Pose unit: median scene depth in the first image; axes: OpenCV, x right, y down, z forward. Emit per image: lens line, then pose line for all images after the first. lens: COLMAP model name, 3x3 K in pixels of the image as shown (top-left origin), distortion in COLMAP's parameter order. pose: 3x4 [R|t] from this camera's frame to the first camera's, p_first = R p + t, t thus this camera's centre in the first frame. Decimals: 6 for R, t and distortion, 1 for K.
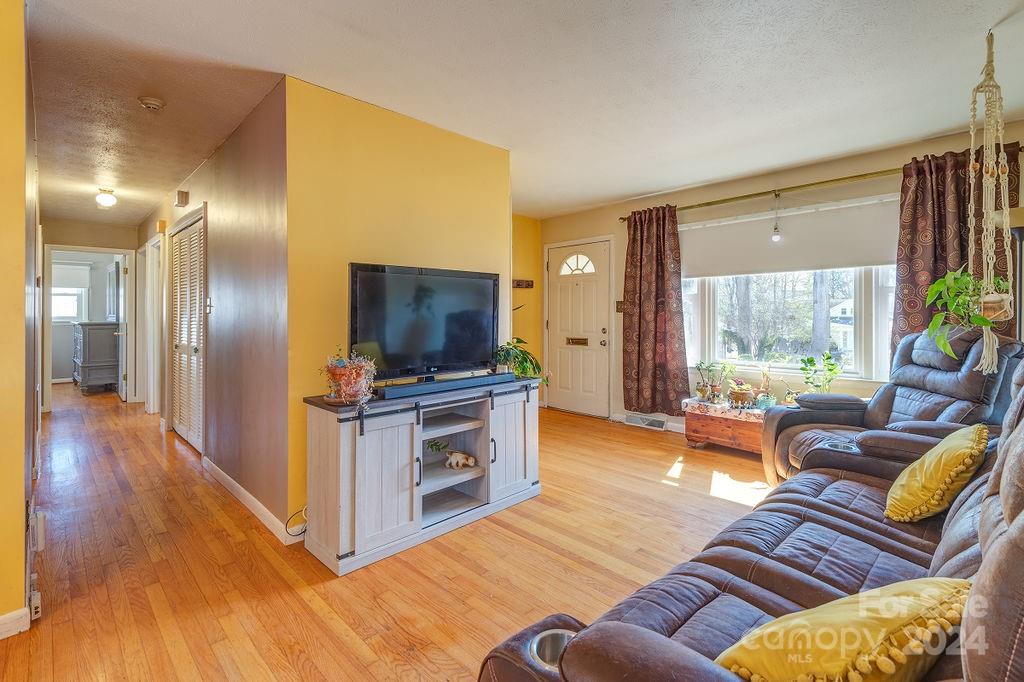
lens RADIAL K [[476.3, 0, 516.5], [0, 476.3, 312.8], [0, 0, 1]] dist [0.002578, -0.000211]
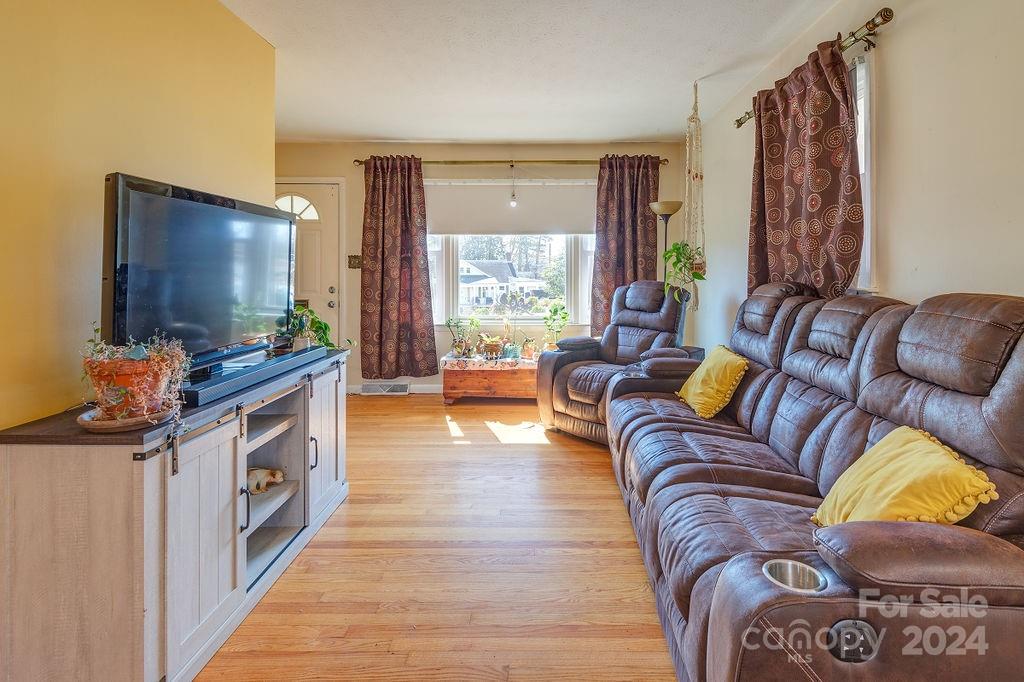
lens RADIAL K [[499.6, 0, 543.4], [0, 499.6, 271.6], [0, 0, 1]] dist [0.031474, -0.035079]
pose [[0.685896, 0.006425, 0.727671, -0.273903], [-0.008338, 0.999965, -0.000970, 0.003717], [-0.727652, -0.005403, 0.685926, 0.149204]]
